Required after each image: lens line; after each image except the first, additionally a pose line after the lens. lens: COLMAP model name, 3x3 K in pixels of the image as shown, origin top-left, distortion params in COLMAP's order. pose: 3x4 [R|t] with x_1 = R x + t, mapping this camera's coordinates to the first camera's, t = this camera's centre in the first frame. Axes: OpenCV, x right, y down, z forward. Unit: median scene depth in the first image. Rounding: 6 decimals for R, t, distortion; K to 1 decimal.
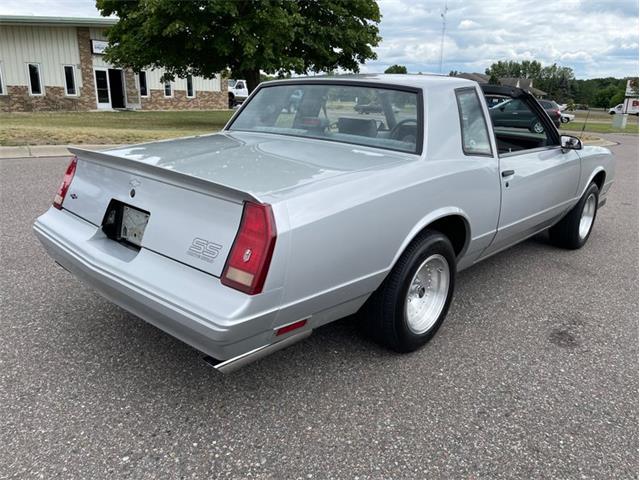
lens RADIAL K [[485.6, 0, 320.8], [0, 485.6, 232.8], [0, 0, 1]] dist [0.088756, -0.126271]
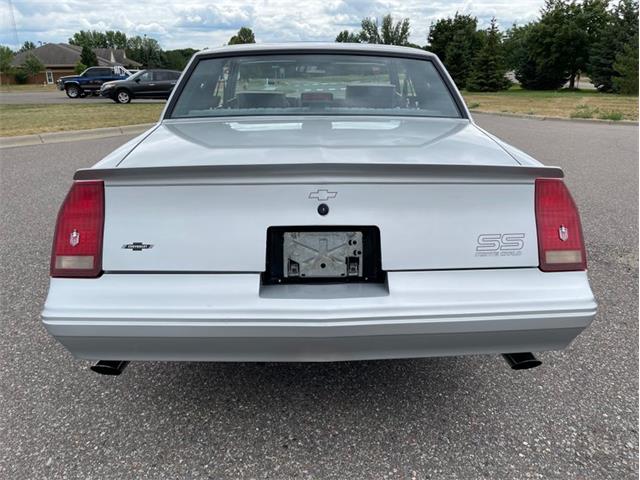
lens RADIAL K [[485.6, 0, 320.8], [0, 485.6, 232.8], [0, 0, 1]] dist [0.088756, -0.126271]
pose [[0.712665, -0.251091, 0.655028, -0.812402], [0.216671, 0.966880, 0.134896, -0.135457], [-0.667205, 0.045790, 0.743466, 0.444631]]
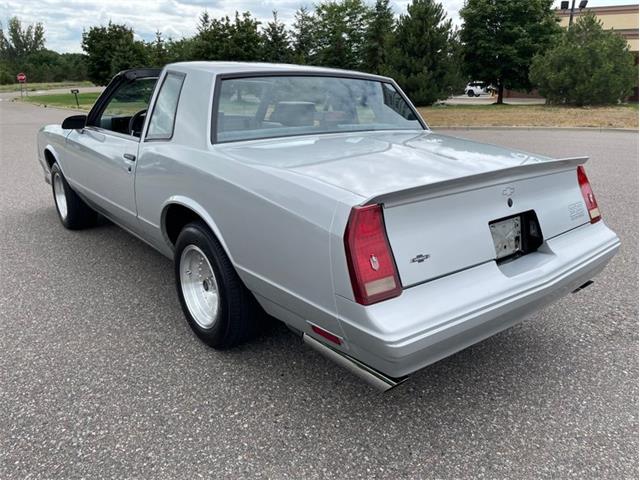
lens RADIAL K [[485.6, 0, 320.8], [0, 485.6, 232.8], [0, 0, 1]] dist [0.088756, -0.126271]
pose [[0.133264, -0.316333, 0.939241, -1.248572], [0.263480, 0.924898, 0.274118, -0.355646], [-0.955415, 0.210942, 0.206603, 1.097568]]
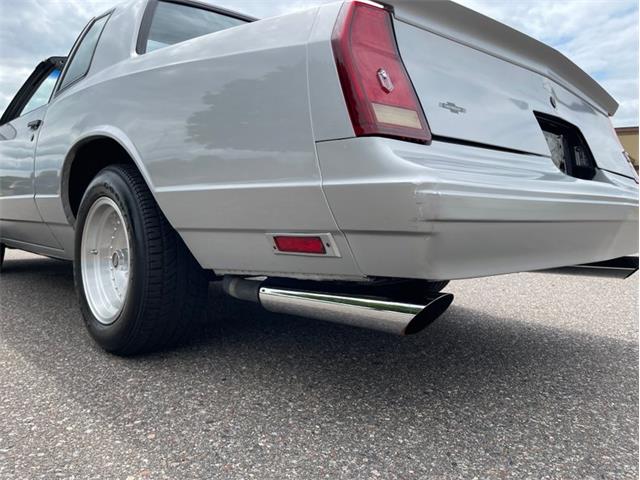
lens RADIAL K [[485.6, 0, 320.8], [0, 485.6, 232.8], [0, 0, 1]] dist [0.088756, -0.126271]
pose [[0.051757, -0.078454, 0.995573, -1.020270], [0.251104, 0.965904, 0.063062, -0.028668], [-0.966575, 0.246729, 0.069692, 1.228785]]
